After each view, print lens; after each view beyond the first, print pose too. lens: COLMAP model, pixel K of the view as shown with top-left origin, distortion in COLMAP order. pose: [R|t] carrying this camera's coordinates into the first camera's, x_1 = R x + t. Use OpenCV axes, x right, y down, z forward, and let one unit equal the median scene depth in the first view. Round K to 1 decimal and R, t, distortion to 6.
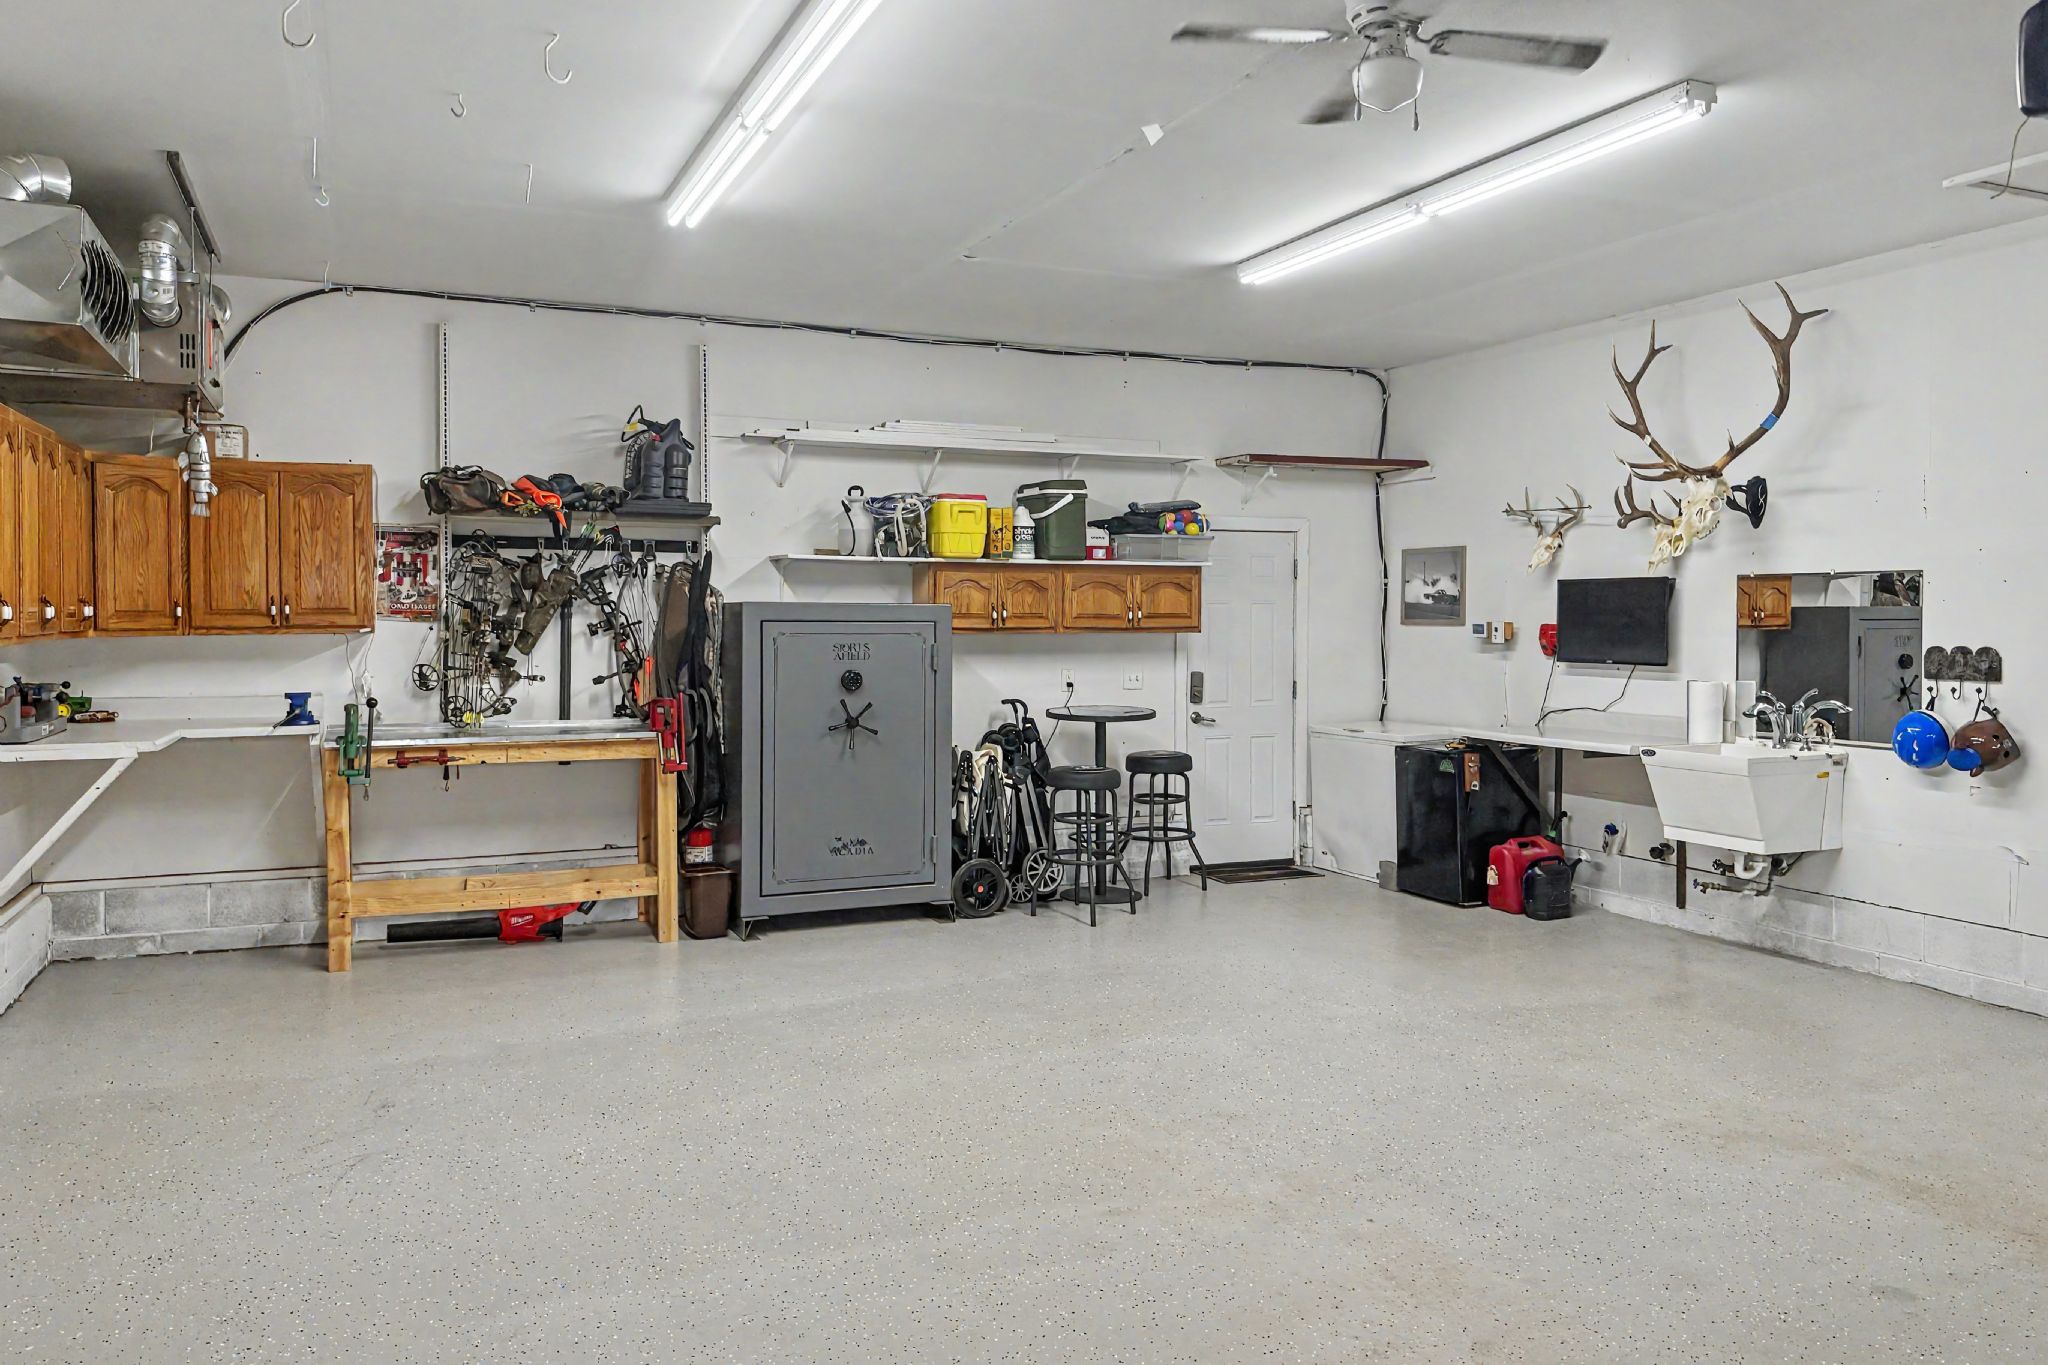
lens RADIAL K [[1464.8, 0, 1076.4], [0, 1464.8, 673.2], [0, 0, 1]] dist [0.007436, -0.004474]
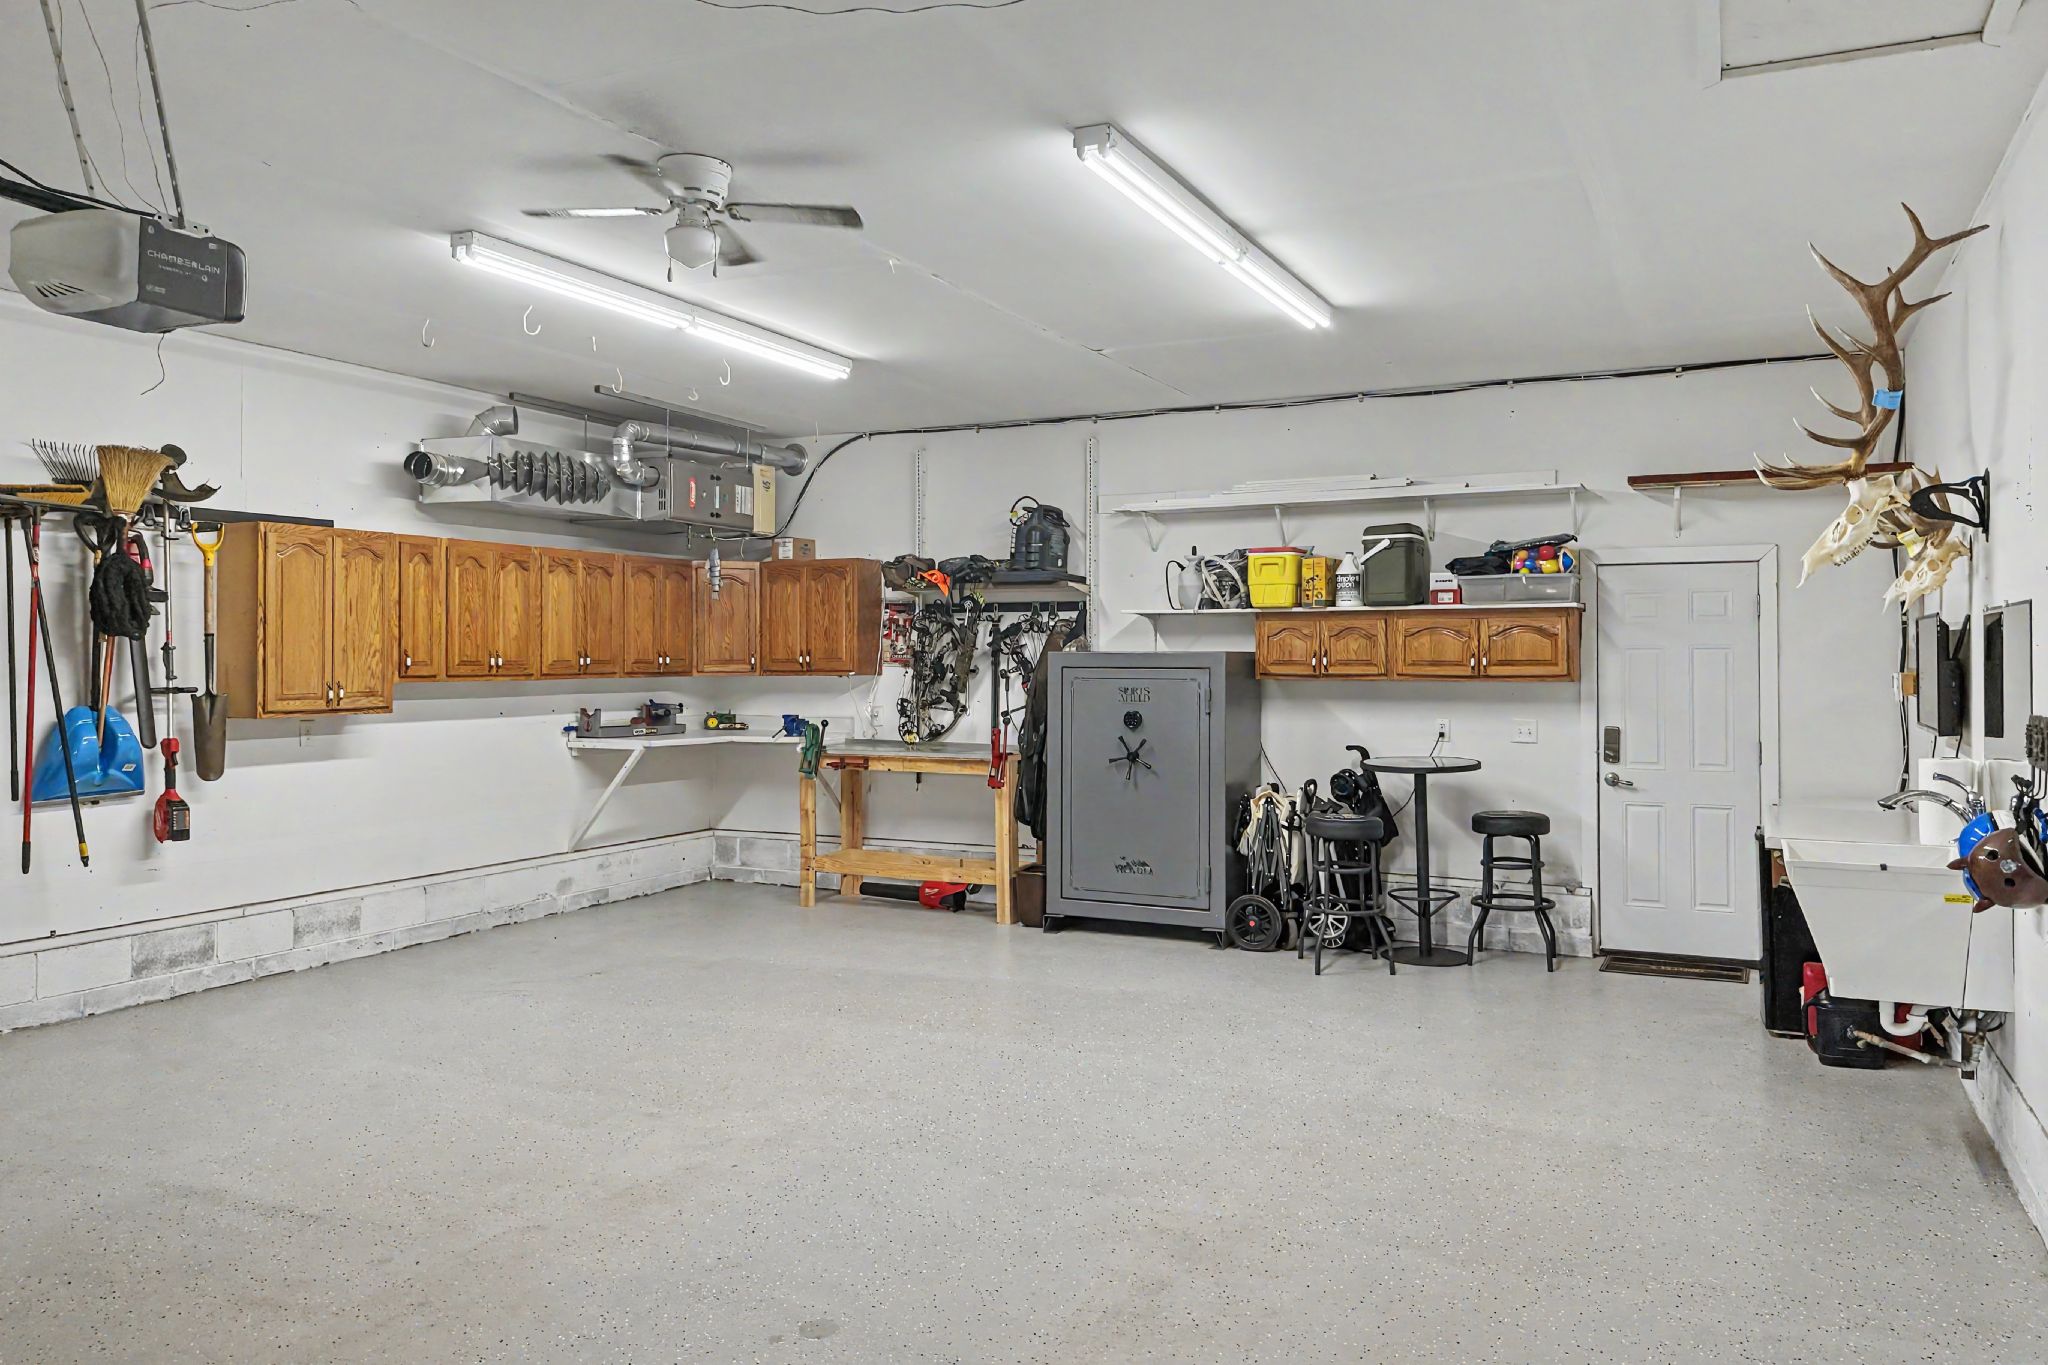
lens RADIAL K [[1464.8, 0, 1076.4], [0, 1464.8, 673.2], [0, 0, 1]] dist [0.007436, -0.004474]
pose [[0.635627, 0.000823, -0.771996, 0.640853], [-0.033563, 0.999083, -0.026569, 0.001036], [0.771267, 0.042798, 0.635072, 0.224204]]
